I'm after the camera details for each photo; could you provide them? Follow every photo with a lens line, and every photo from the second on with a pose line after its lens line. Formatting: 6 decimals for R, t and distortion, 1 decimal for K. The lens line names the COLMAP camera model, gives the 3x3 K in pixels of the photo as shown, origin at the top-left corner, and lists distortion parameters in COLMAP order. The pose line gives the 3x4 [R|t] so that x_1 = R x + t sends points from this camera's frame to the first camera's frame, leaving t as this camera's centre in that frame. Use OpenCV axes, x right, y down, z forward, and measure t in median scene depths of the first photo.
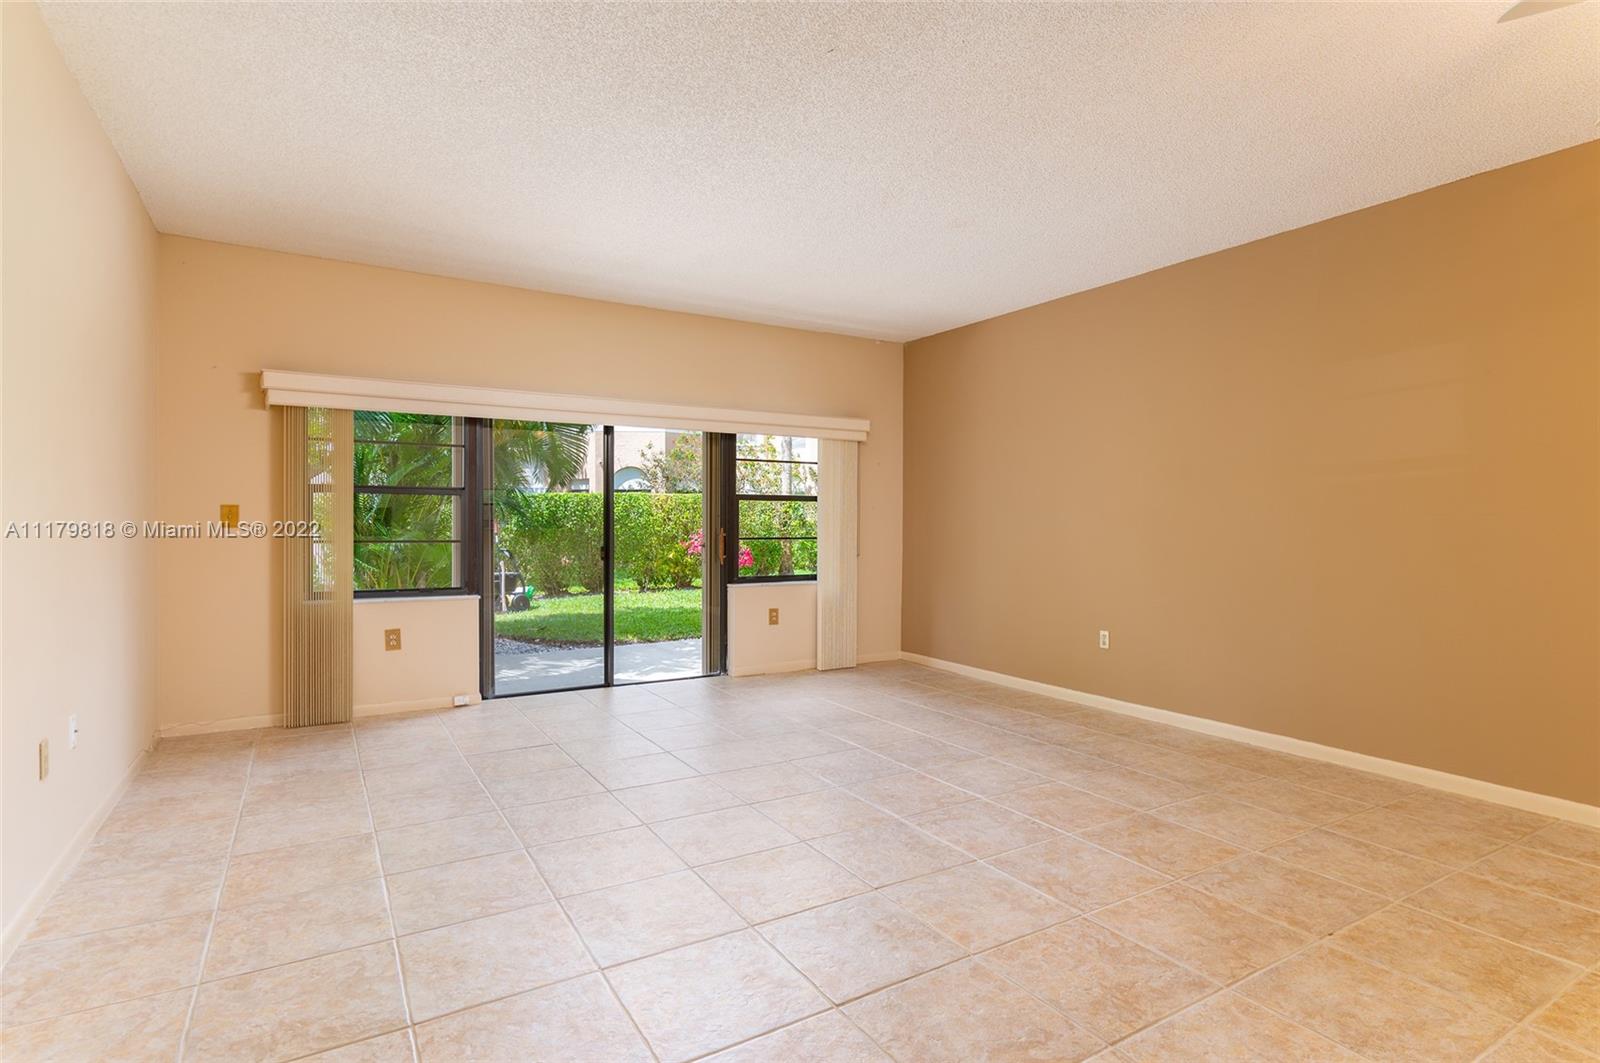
lens RADIAL K [[803.8, 0, 800.0], [0, 803.8, 531.5], [0, 0, 1]] dist [0.000705, -0.001085]
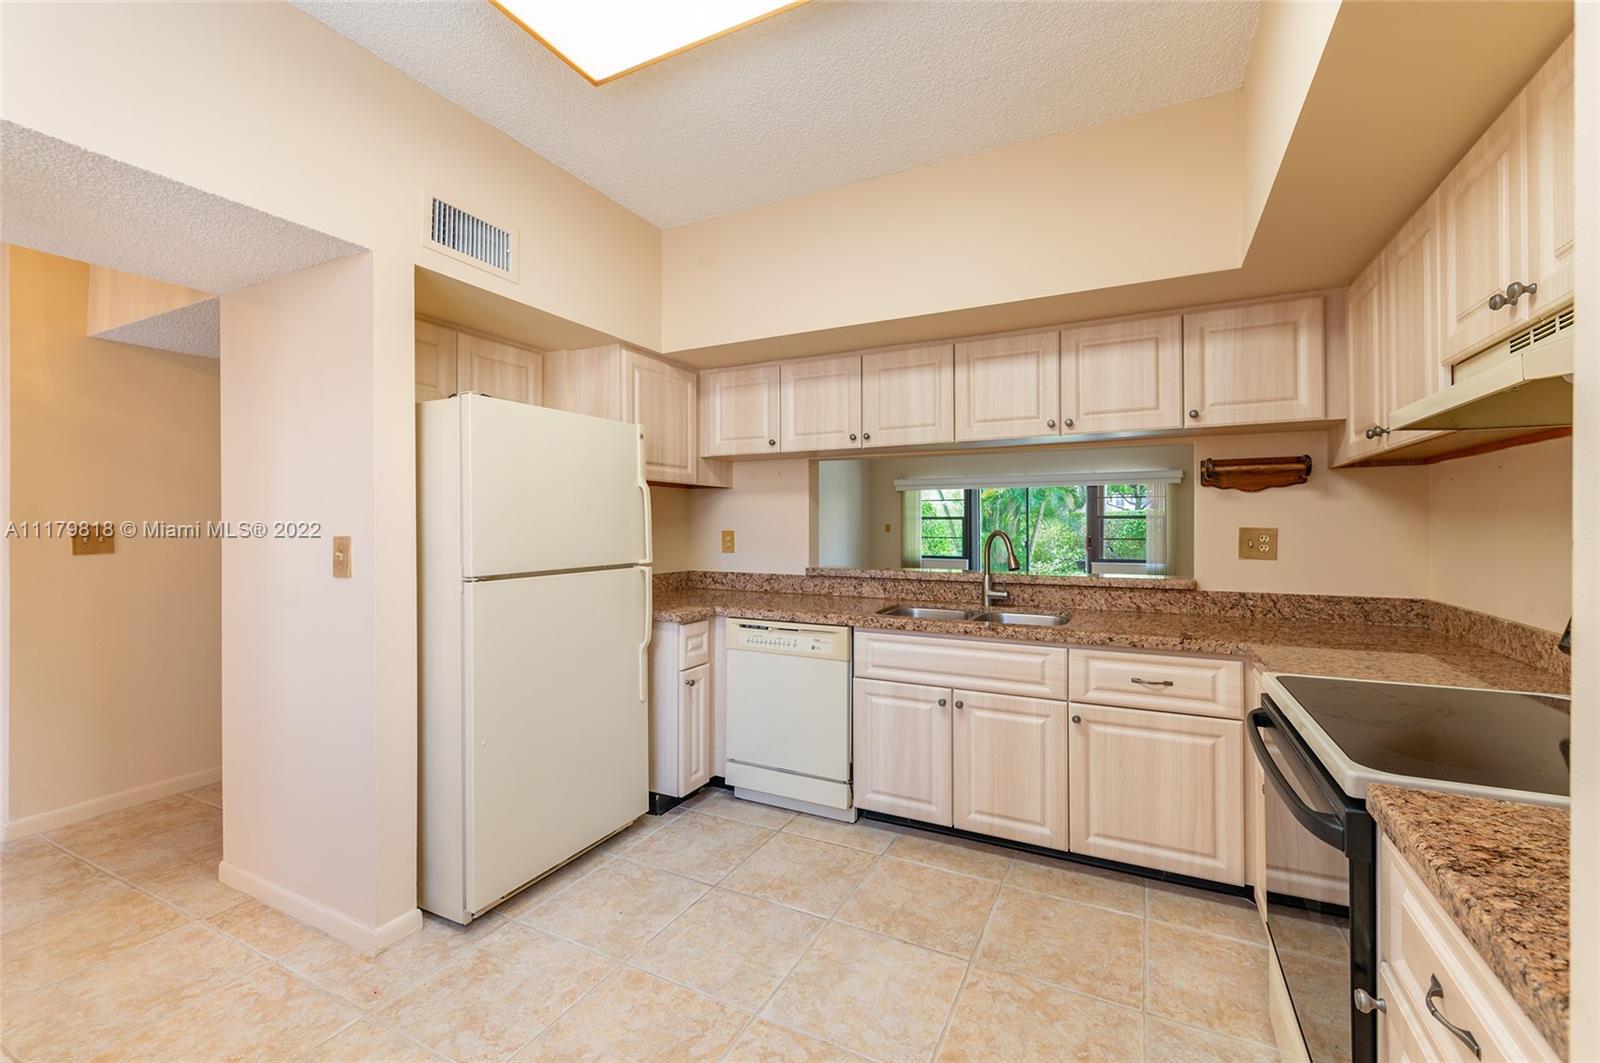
lens RADIAL K [[647.8, 0, 800.0], [0, 647.8, 531.5], [0, 0, 1]] dist [0.009463, -0.000132]
pose [[0.587532, -0.005095, -0.809185, 1.010562], [-0.008939, 0.999878, -0.012786, 0.022934], [0.809152, 0.014745, 0.587415, -0.647713]]
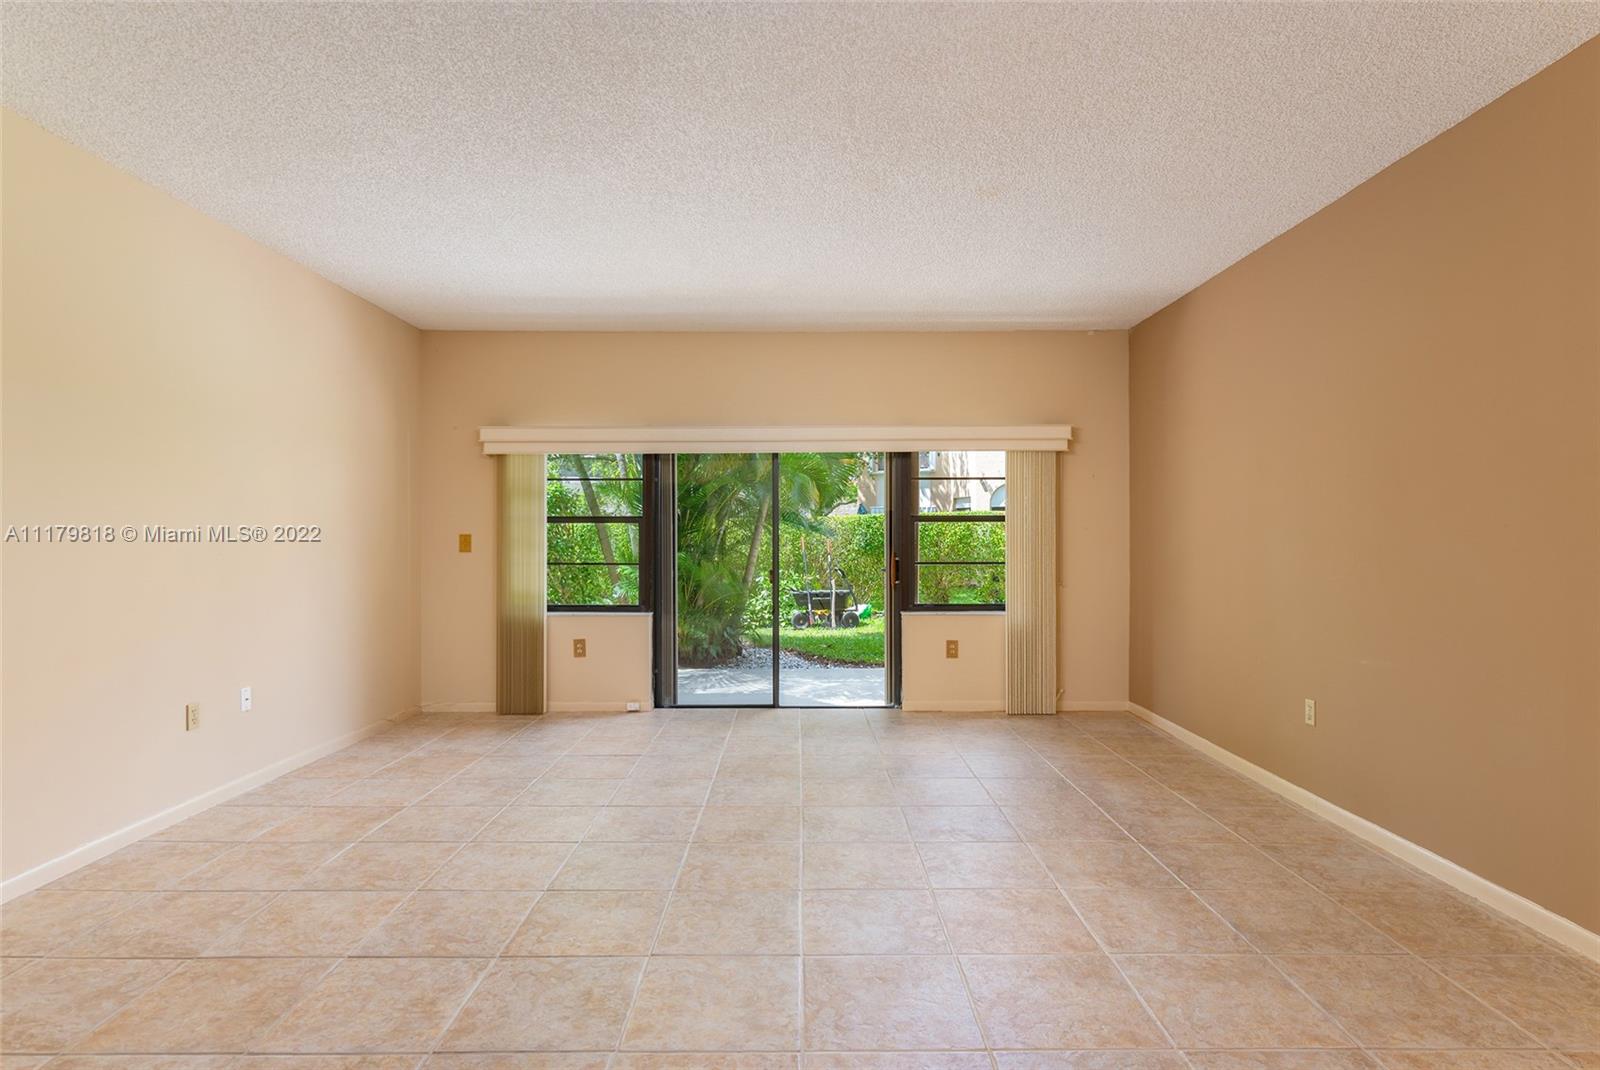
lens RADIAL K [[817.0, 0, 800.0], [0, 817.0, 535.0], [0, 0, 1]] dist [-0.000569, -0.000731]
pose [[0.857456, -0.006596, -0.514514, 0.411265], [-0.001485, 0.999882, -0.015293, -0.013046], [0.514555, 0.013877, 0.857345, 0.157608]]
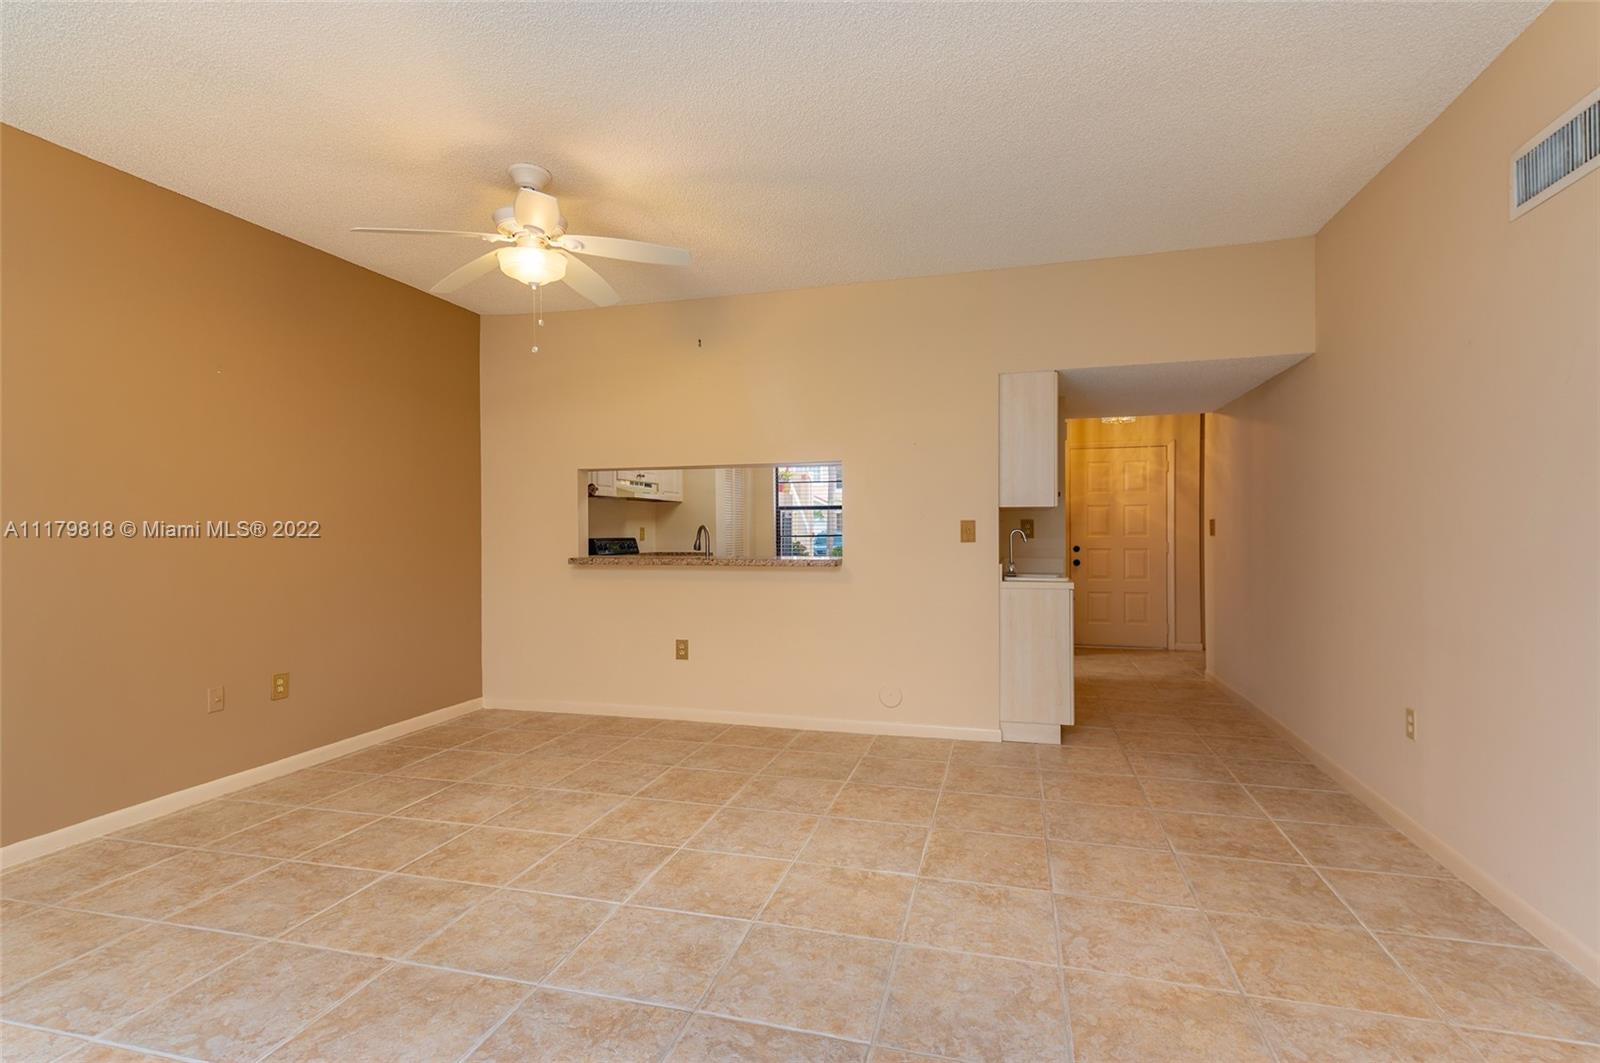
lens RADIAL K [[754.8, 0, 815.5], [0, 754.8, 537.5], [0, 0, 1]] dist [0.009573, -0.000448]
pose [[-0.695931, -0.009048, 0.718051, -0.188372], [0.012662, 0.999611, 0.024867, -0.014905], [-0.717997, 0.026397, -0.695546, 0.633217]]
